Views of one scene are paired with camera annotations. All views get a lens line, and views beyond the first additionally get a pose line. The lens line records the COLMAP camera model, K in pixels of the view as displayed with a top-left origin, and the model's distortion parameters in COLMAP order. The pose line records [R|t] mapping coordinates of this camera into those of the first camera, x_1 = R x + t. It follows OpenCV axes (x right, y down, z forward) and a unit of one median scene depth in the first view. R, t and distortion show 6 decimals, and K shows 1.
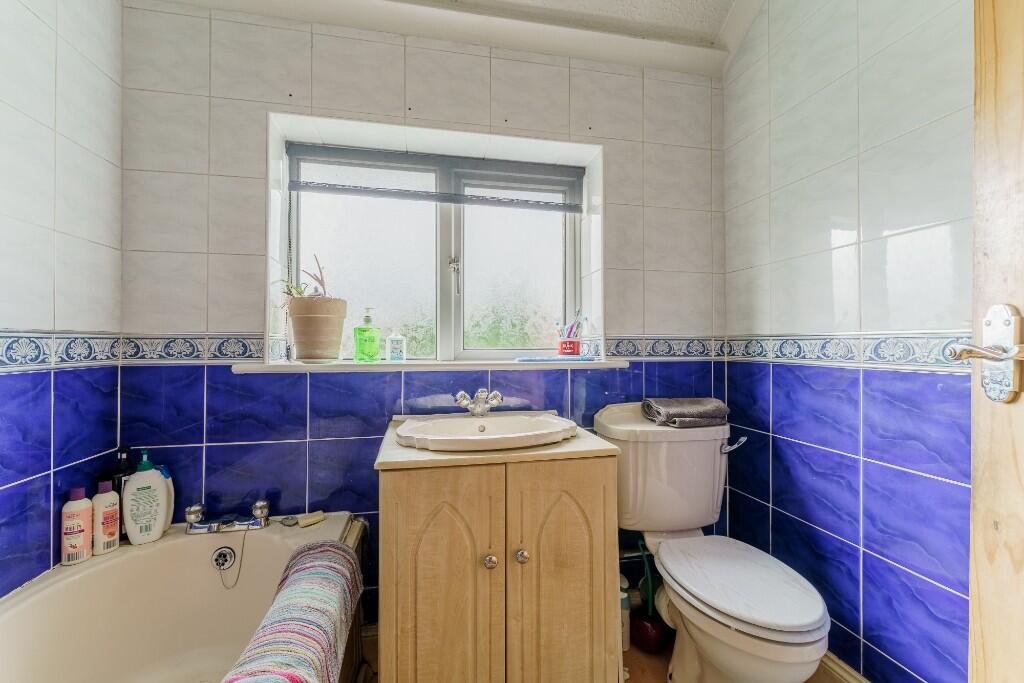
lens RADIAL K [[414.6, 0, 490.7], [0, 414.6, 344.2], [0, 0, 1]] dist [0.000557, -0.001125]
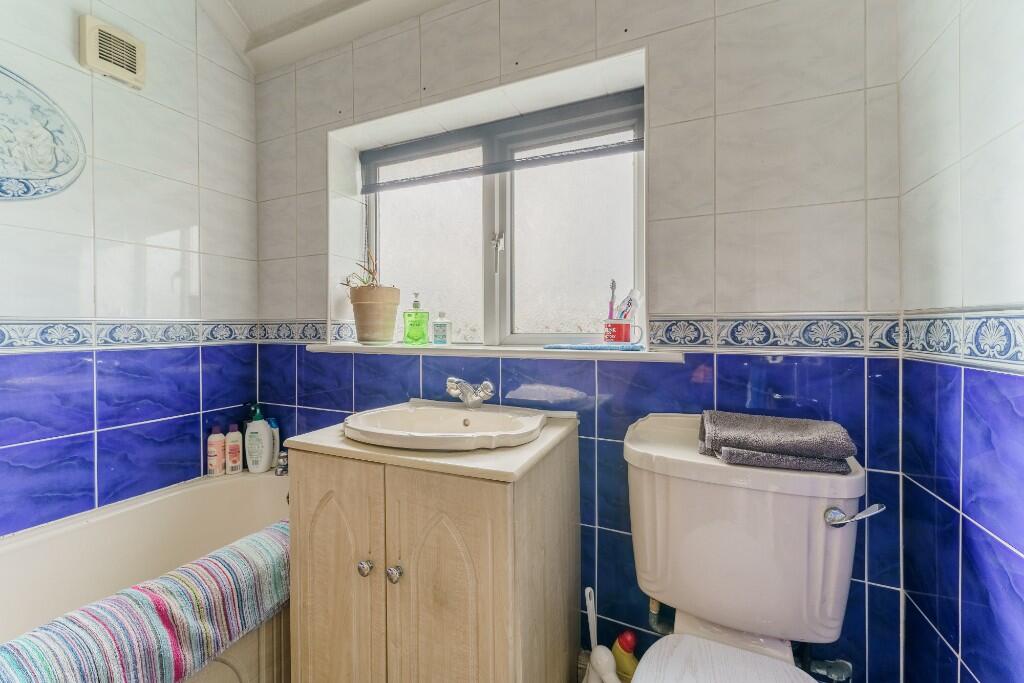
lens RADIAL K [[414.6, 0, 508.3], [0, 414.6, 332.6], [0, 0, 1]] dist [0.000557, -0.001125]
pose [[0.815089, 0.005311, -0.579312, 0.550211], [0.002427, 0.999918, 0.012581, -0.001078], [0.579331, -0.011661, 0.815009, 0.316493]]
